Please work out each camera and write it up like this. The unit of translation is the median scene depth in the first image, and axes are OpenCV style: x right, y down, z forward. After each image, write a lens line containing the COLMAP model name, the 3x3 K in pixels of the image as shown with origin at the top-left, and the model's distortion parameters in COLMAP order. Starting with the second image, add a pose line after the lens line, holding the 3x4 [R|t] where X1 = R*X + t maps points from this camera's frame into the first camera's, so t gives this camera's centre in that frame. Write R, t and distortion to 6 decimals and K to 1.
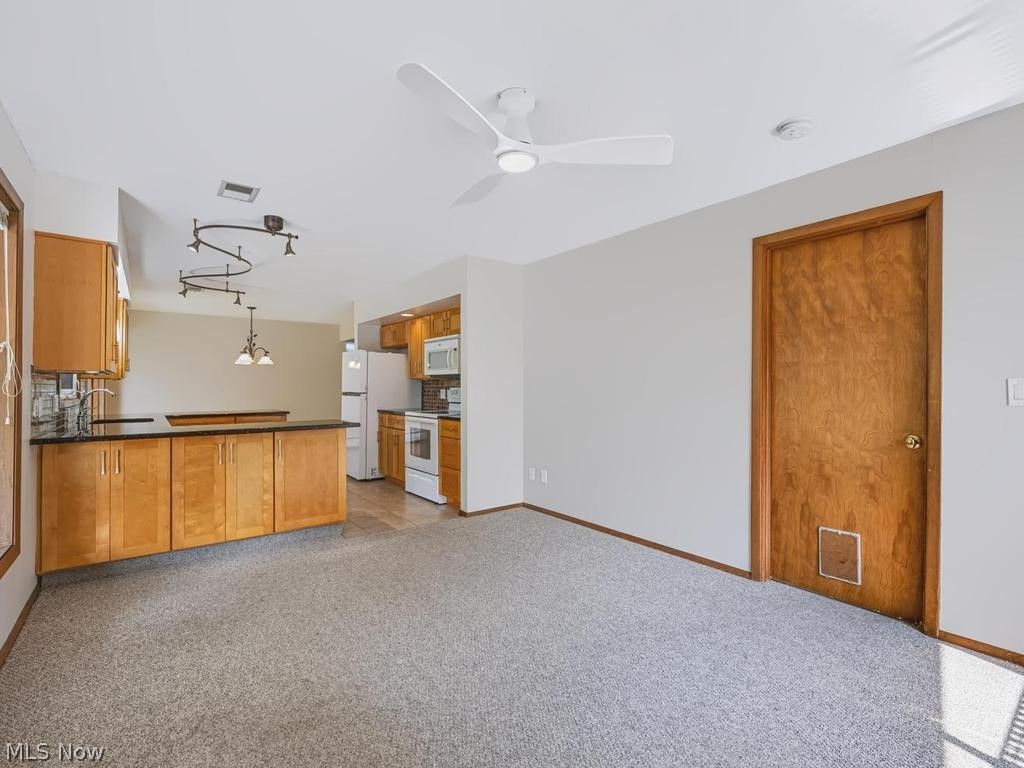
lens RADIAL K [[480.2, 0, 520.1], [0, 480.2, 388.4], [0, 0, 1]] dist [-0.001005, 0.000098]
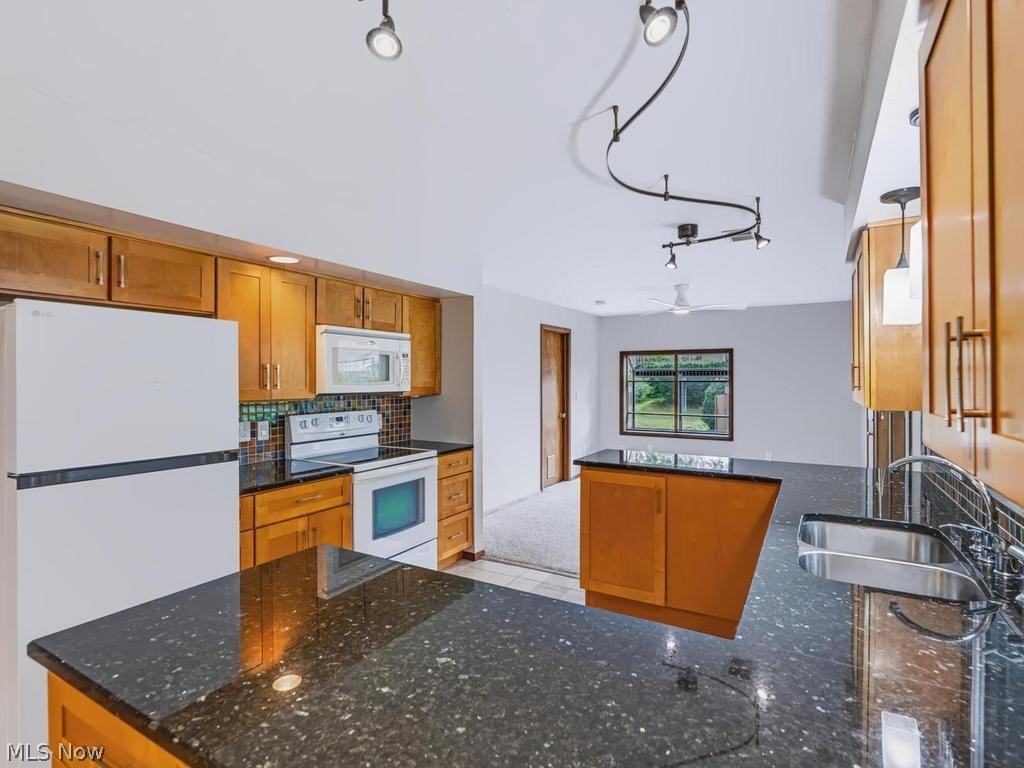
lens RADIAL K [[526.8, 0, 508.7], [0, 526.8, 379.3], [0, 0, 1]] dist [-0.000124, -0.000583]
pose [[-0.377690, 0.001095, 0.925931, -0.844249], [0.004091, 0.999992, 0.000486, -0.044674], [-0.925923, 0.003972, -0.377691, 1.092880]]
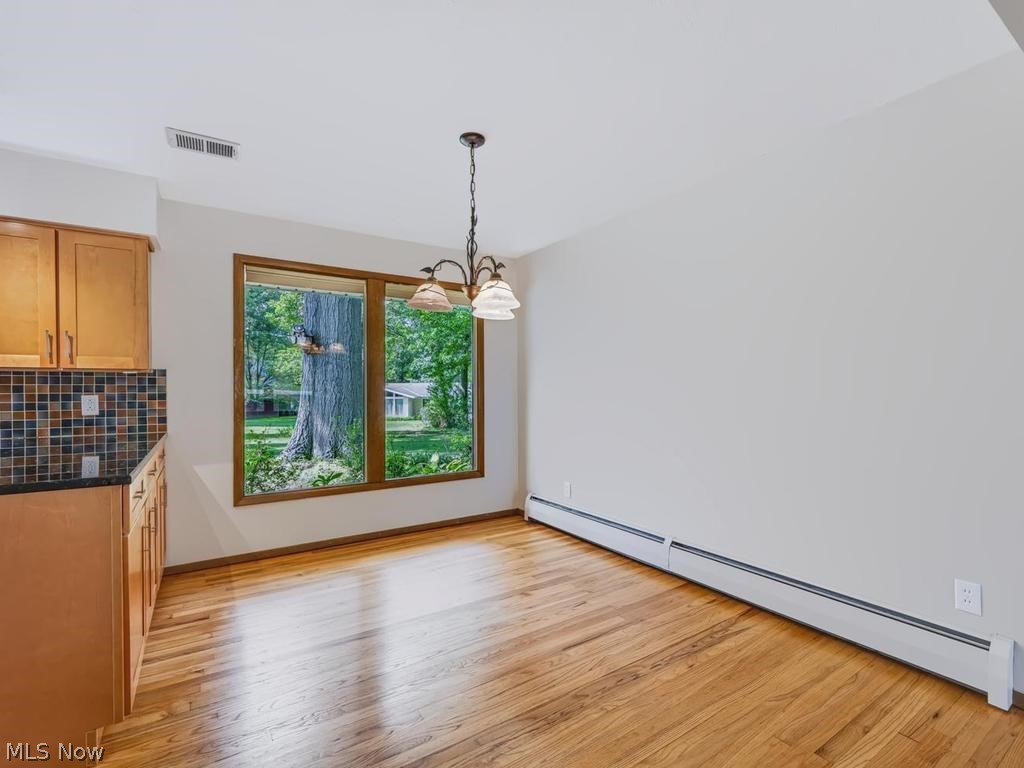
lens RADIAL K [[480.2, 0, 513.2], [0, 480.2, 384.4], [0, 0, 1]] dist [-0.001005, 0.000098]
pose [[-0.078539, -0.004622, -0.996900, -0.325321], [0.000175, 0.999989, -0.004650, -0.001769], [0.996911, -0.000540, -0.078537, 1.433643]]
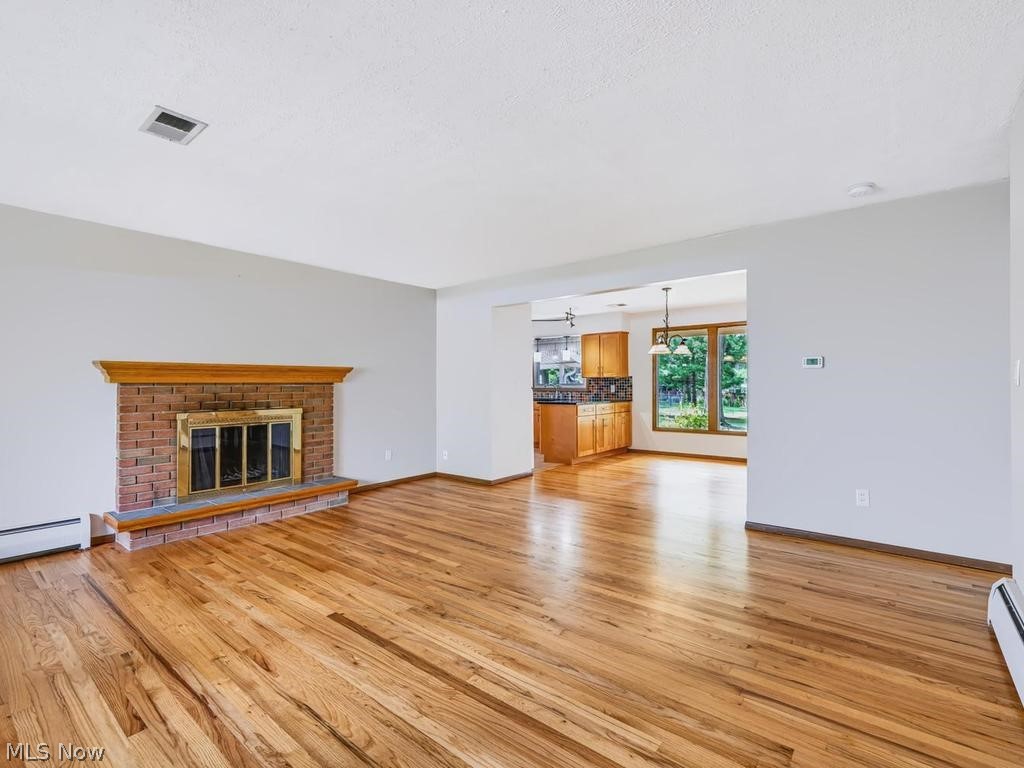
lens RADIAL K [[480.2, 0, 518.1], [0, 480.2, 388.3], [0, 0, 1]] dist [-0.001005, 0.000098]
pose [[-0.972311, 0.009873, -0.233483, -0.136317], [0.007118, 0.999895, 0.012638, -0.005520], [0.233583, 0.010626, -0.972279, 2.420478]]
